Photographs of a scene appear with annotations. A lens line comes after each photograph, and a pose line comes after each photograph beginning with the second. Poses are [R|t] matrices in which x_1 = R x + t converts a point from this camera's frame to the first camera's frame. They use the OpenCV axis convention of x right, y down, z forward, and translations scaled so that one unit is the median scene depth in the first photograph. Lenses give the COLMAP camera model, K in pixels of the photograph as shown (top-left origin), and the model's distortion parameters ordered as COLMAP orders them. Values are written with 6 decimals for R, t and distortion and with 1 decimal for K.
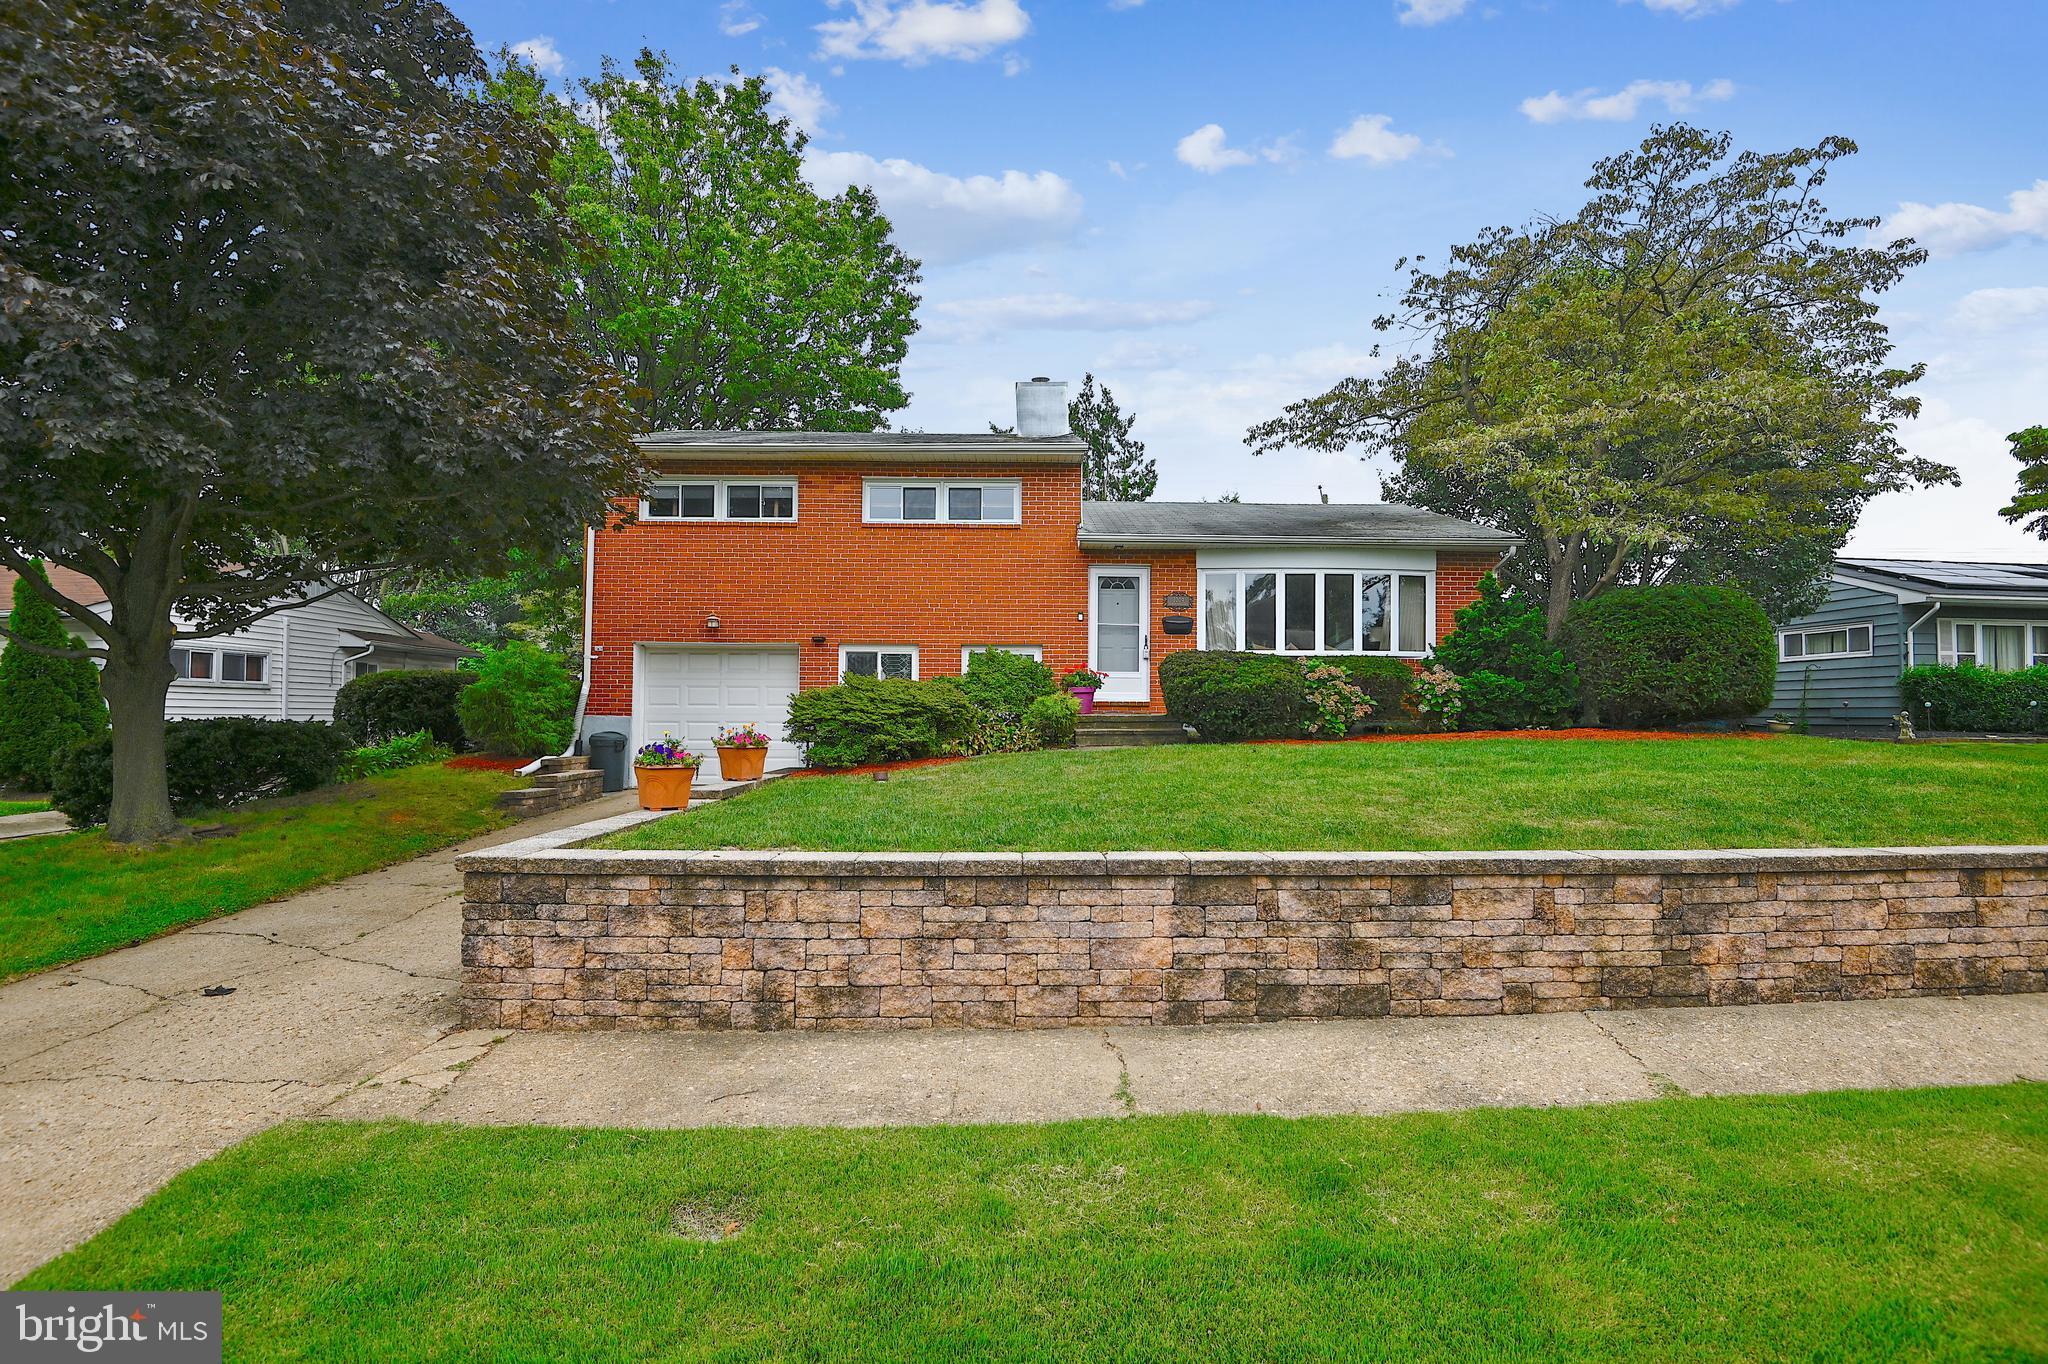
lens RADIAL K [[861.0, 0, 997.8], [0, 861.0, 676.0], [0, 0, 1]] dist [0.015515, -0.038190]
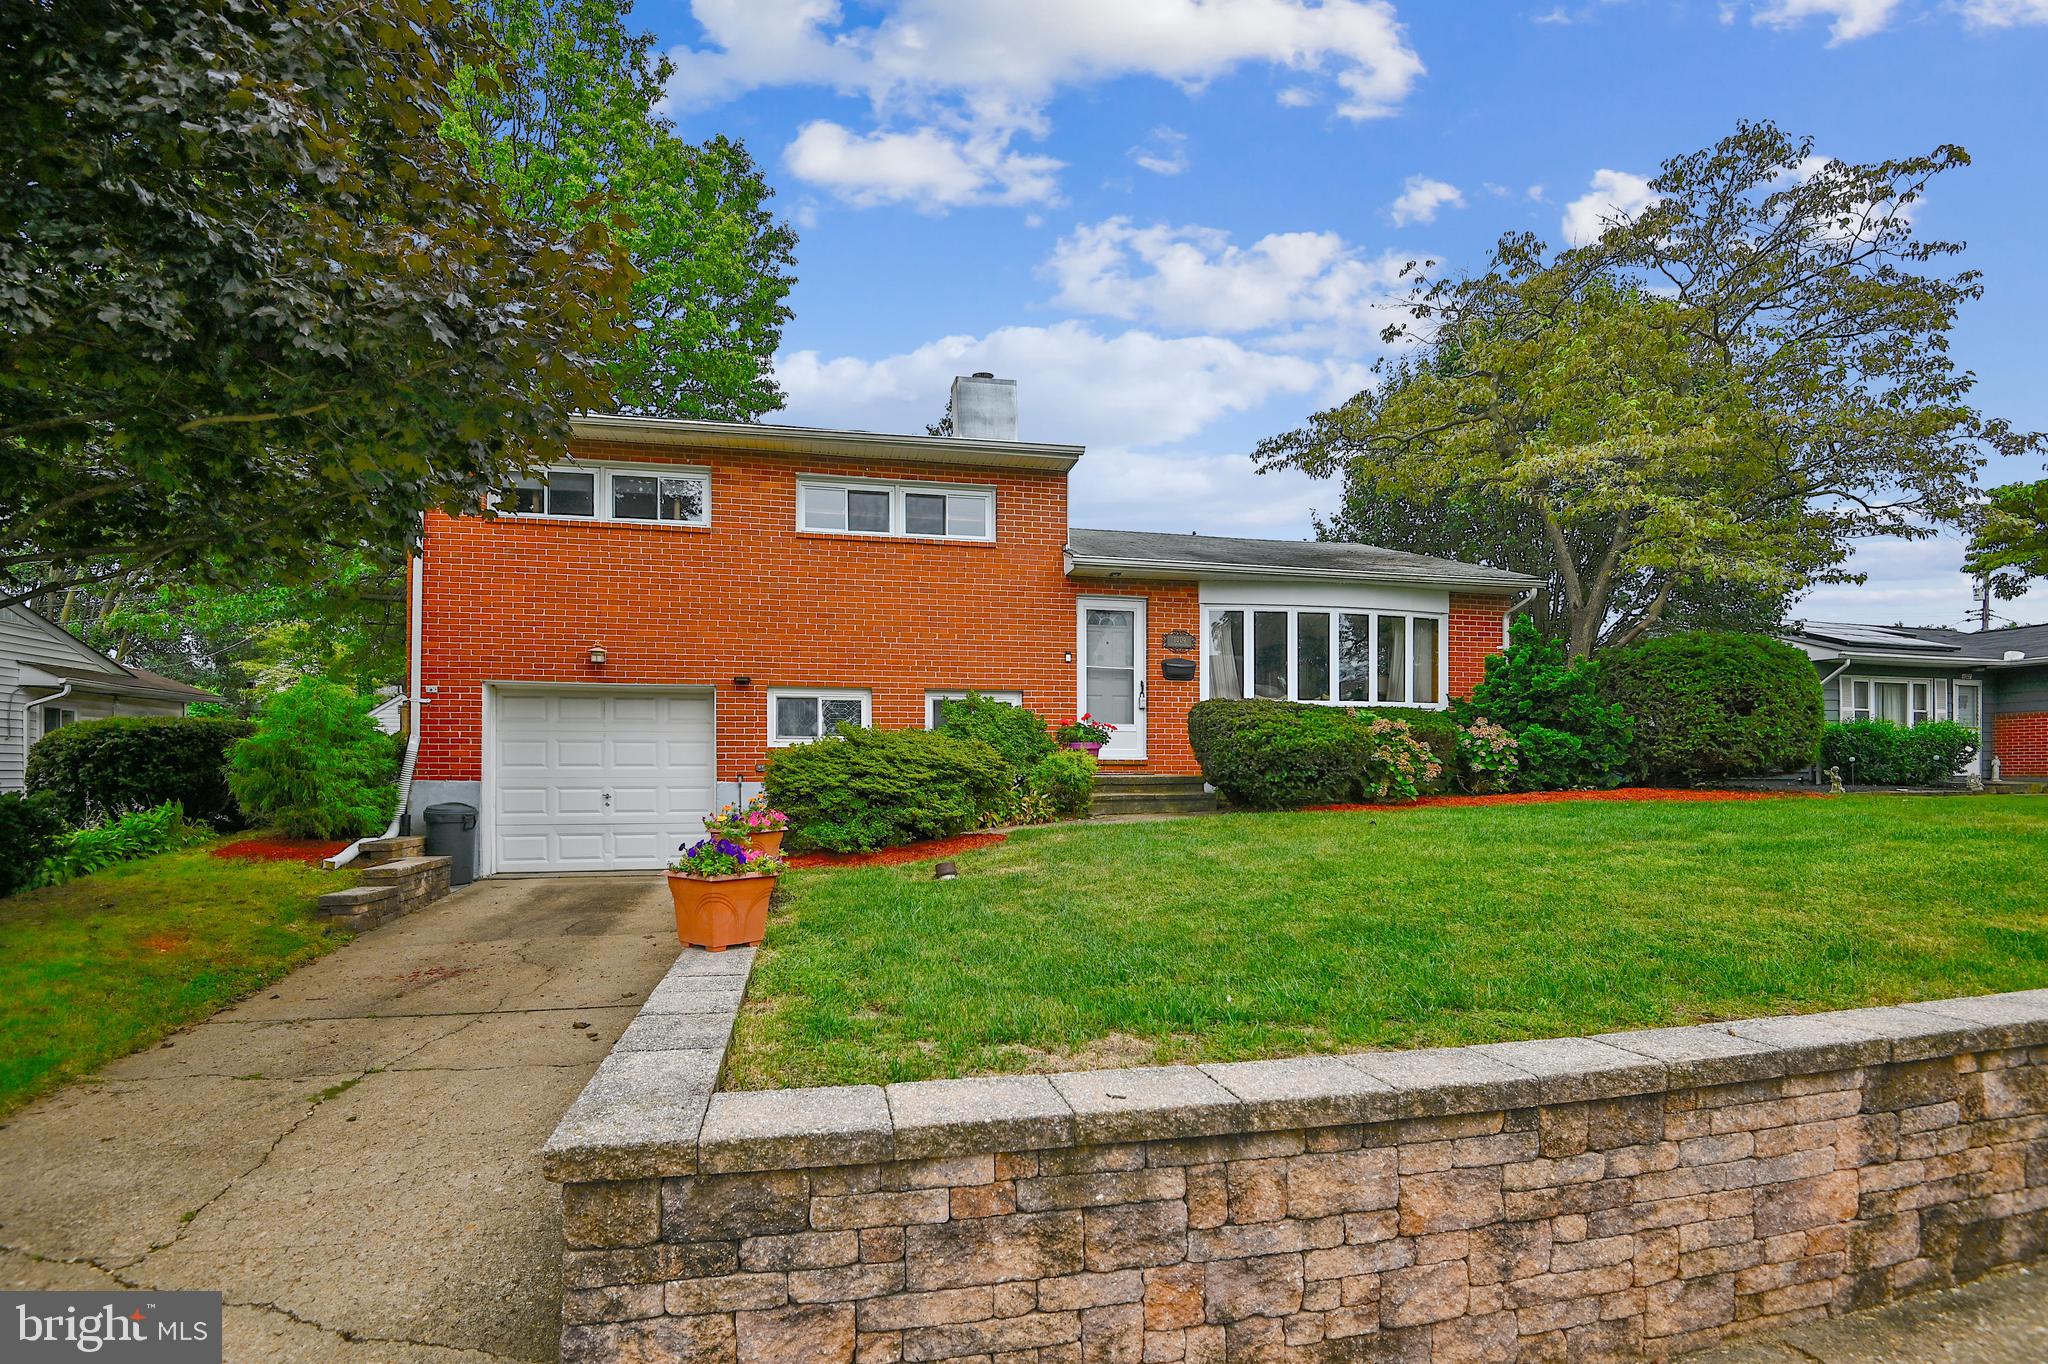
lens RADIAL K [[924.0, 0, 1013.8], [0, 924.0, 760.4], [0, 0, 1]] dist [-0.002518, -0.020717]
pose [[0.981408, -0.003286, 0.191906, -0.157222], [-0.003078, 0.999455, 0.032856, 0.001496], [-0.191909, -0.032836, 0.980863, 0.167361]]
